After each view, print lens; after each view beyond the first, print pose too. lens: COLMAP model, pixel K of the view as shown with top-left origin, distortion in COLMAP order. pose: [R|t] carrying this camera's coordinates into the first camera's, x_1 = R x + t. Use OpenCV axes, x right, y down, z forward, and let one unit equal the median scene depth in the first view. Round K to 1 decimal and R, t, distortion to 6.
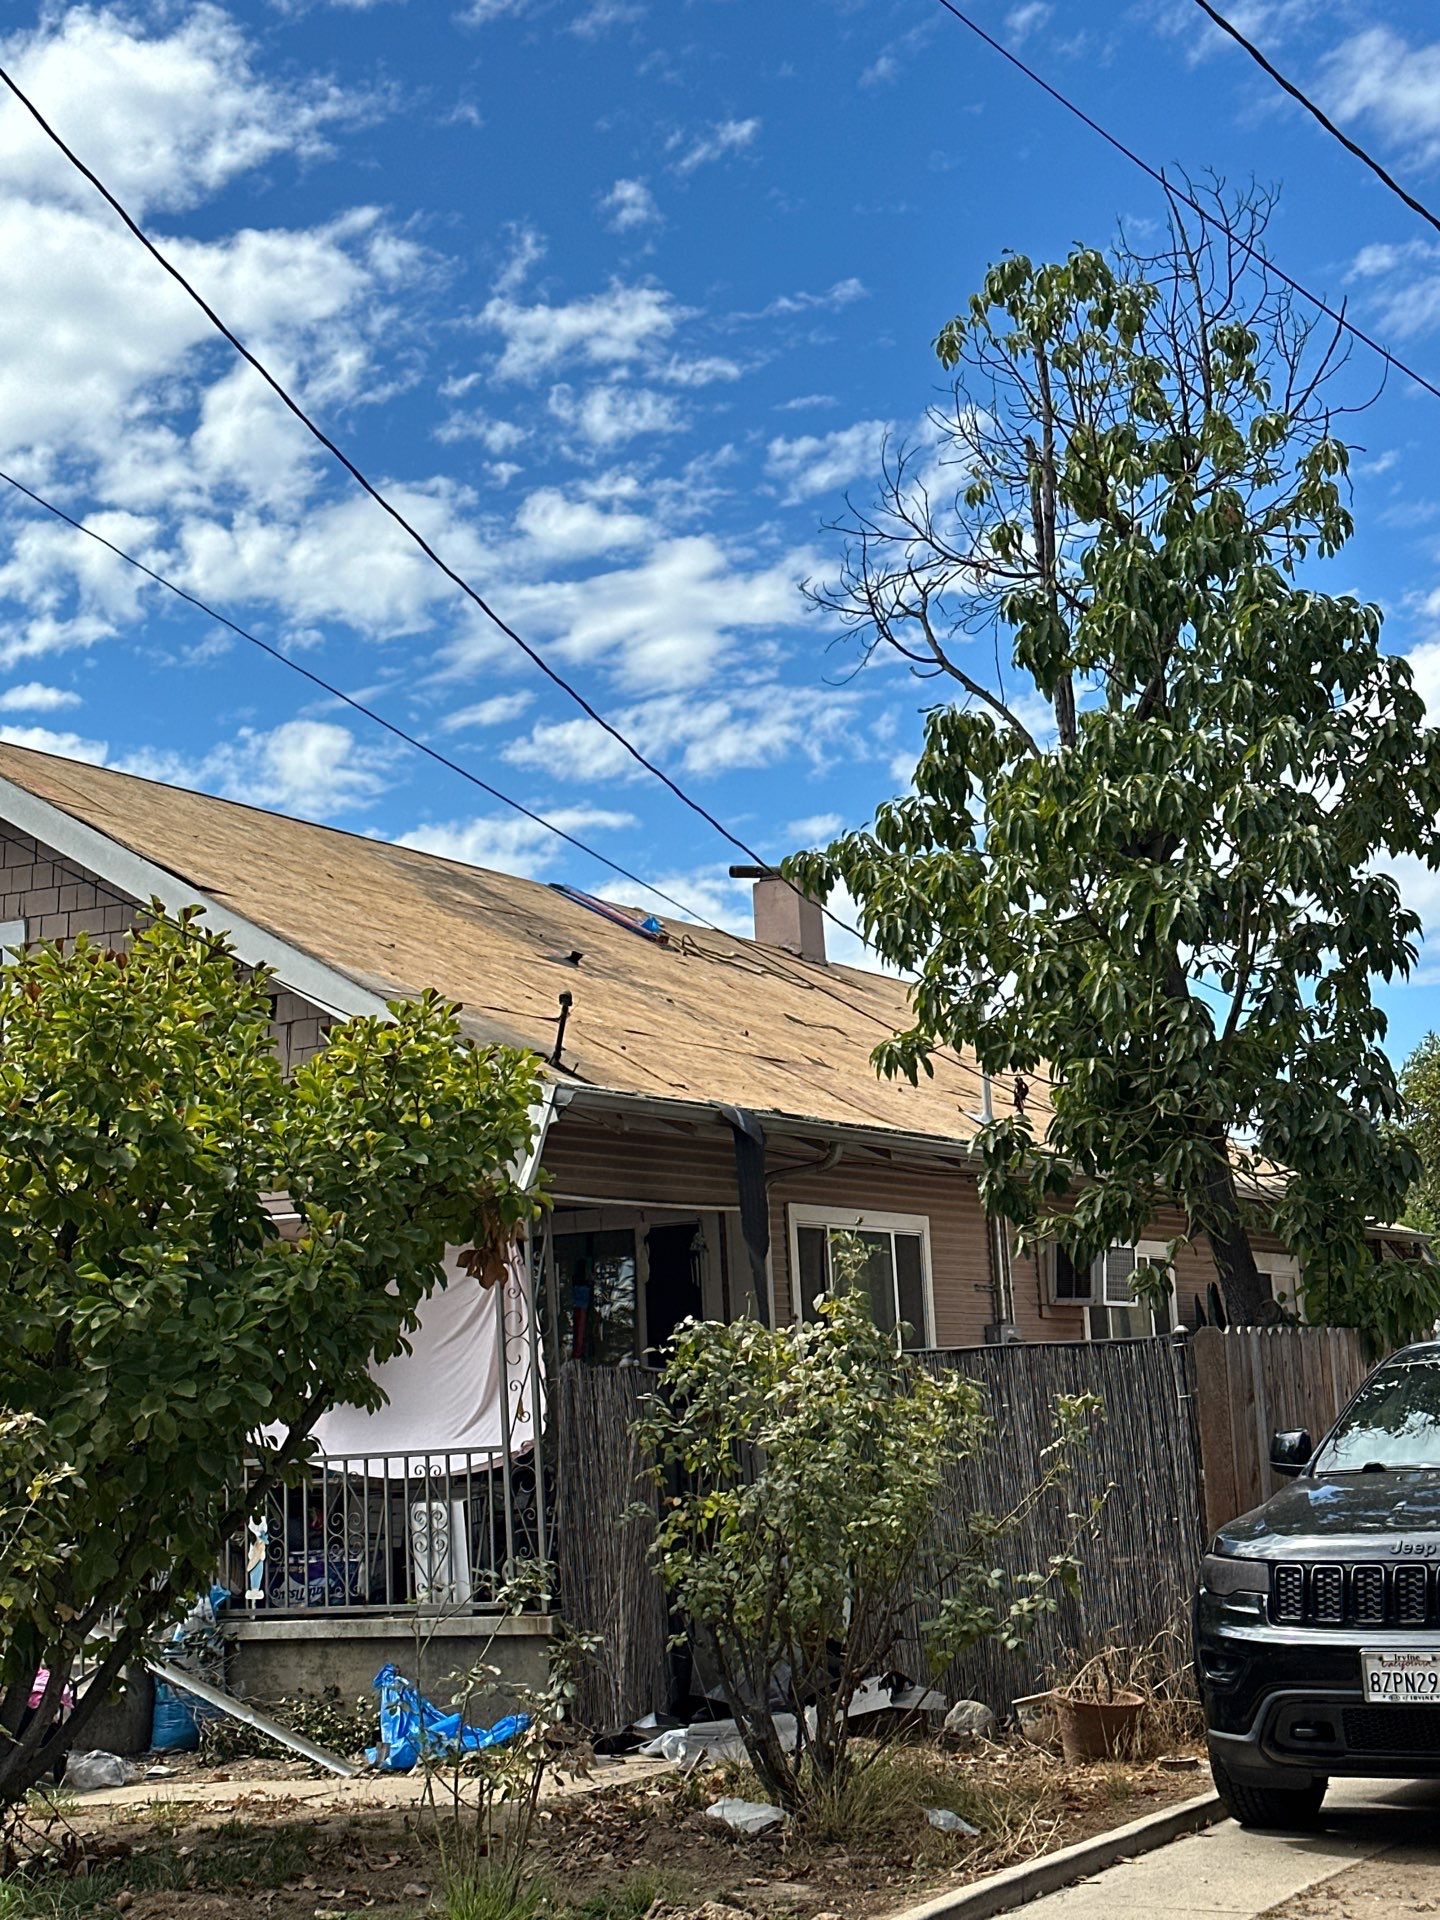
lens RADIAL K [[3008.7, 0, 785.2], [0, 3008.7, 993.3], [0, 0, 1]] dist [0.160219, -0.235054]
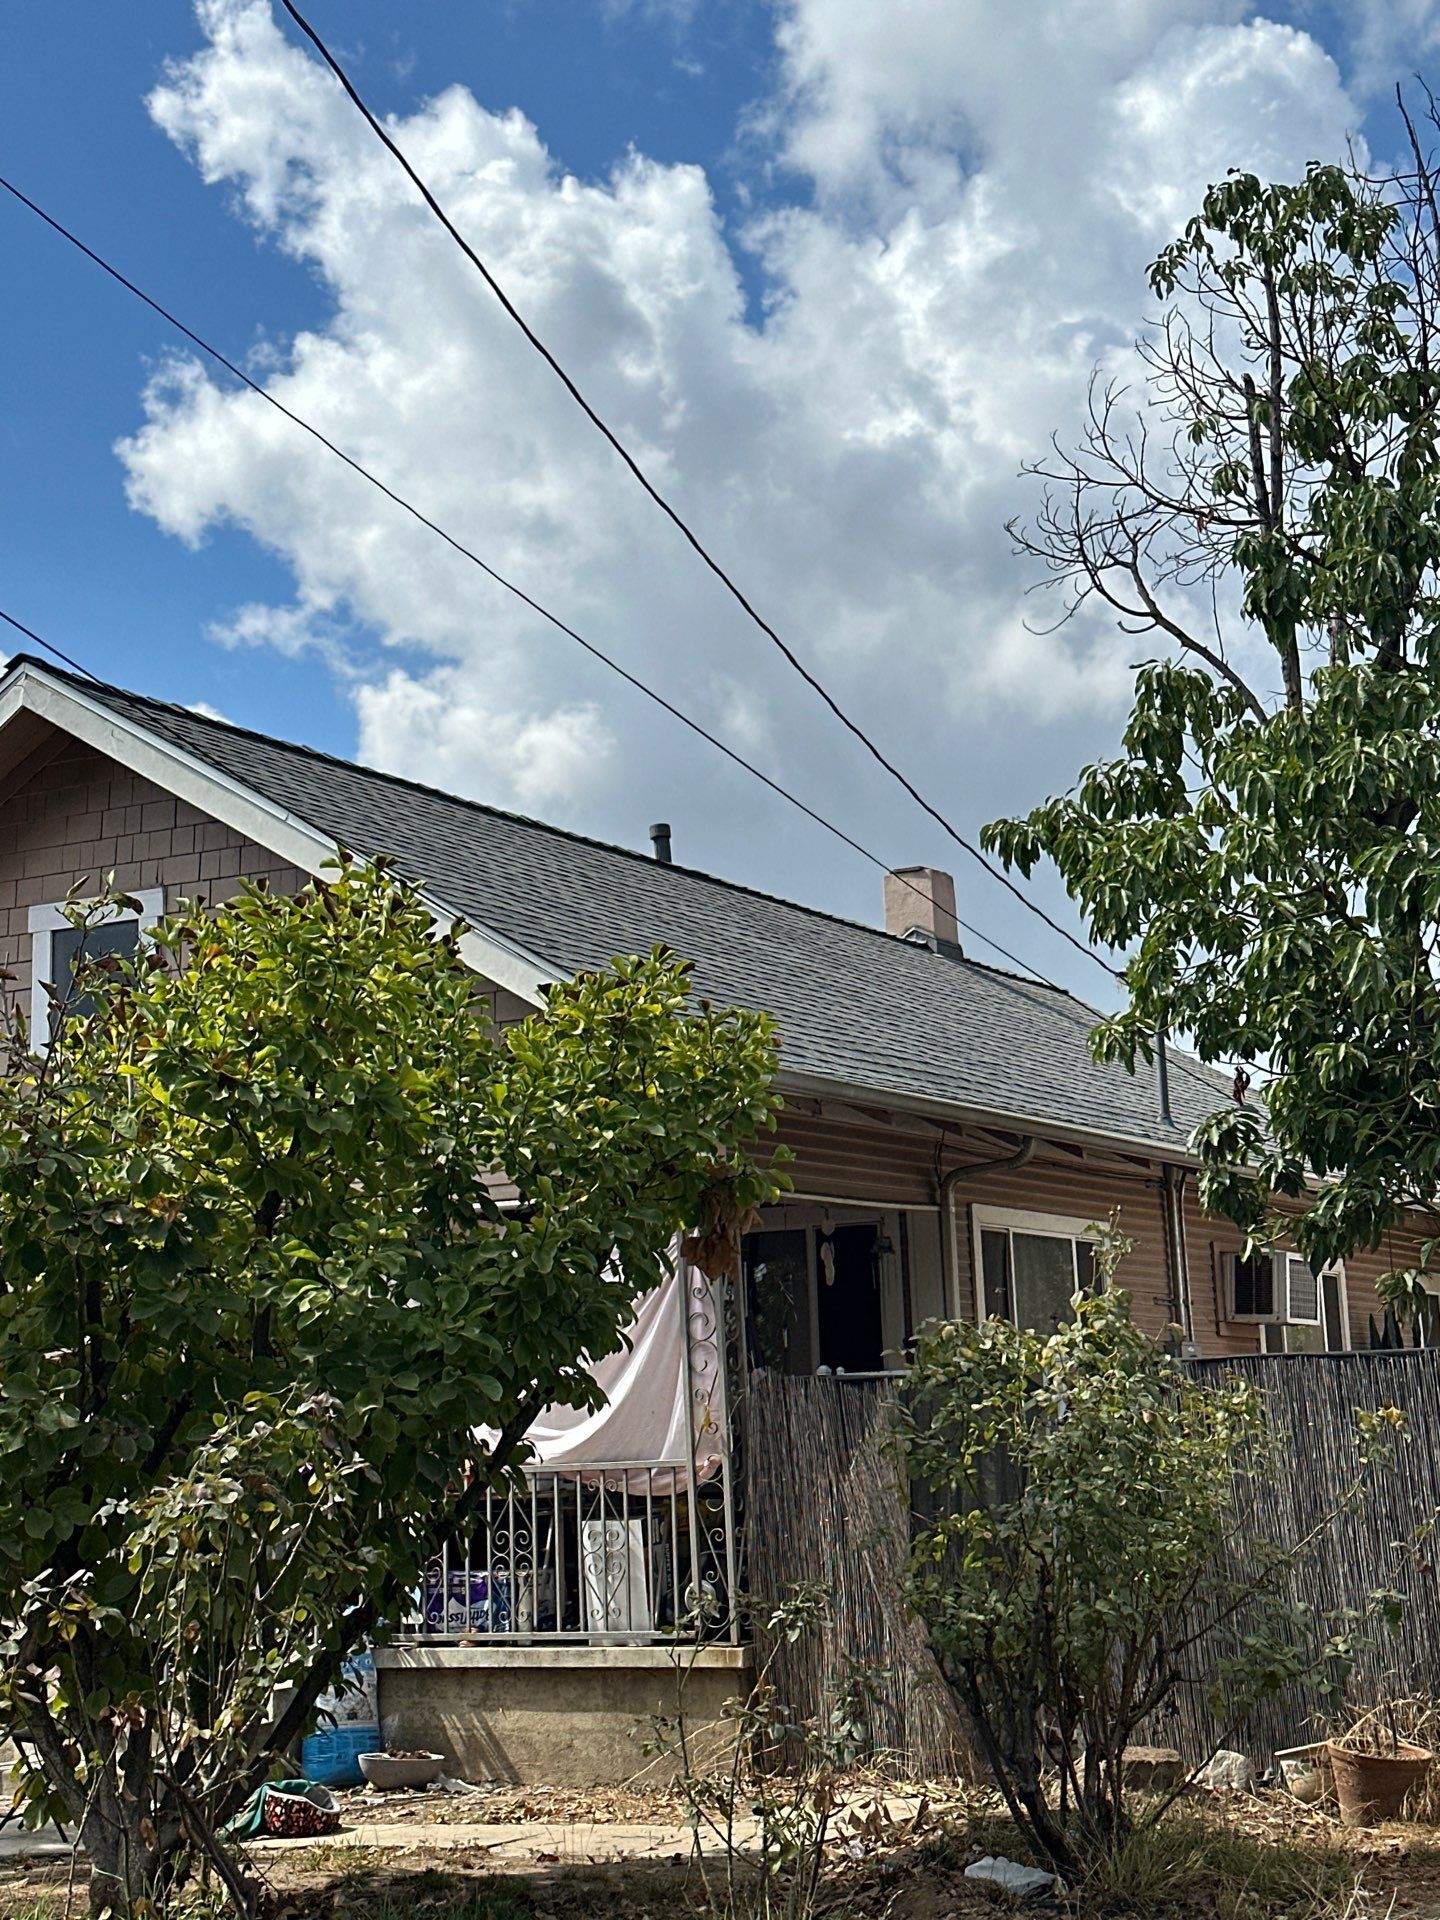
lens RADIAL K [[2748.6, 0, 580.7], [0, 2748.6, 1037.4], [0, 0, 1]] dist [0.141170, -0.054143]
pose [[0.999929, 0.011039, 0.004484, -0.130390], [-0.010956, 0.999777, -0.018074, 0.037463], [-0.004682, 0.018024, 0.999827, 0.163697]]
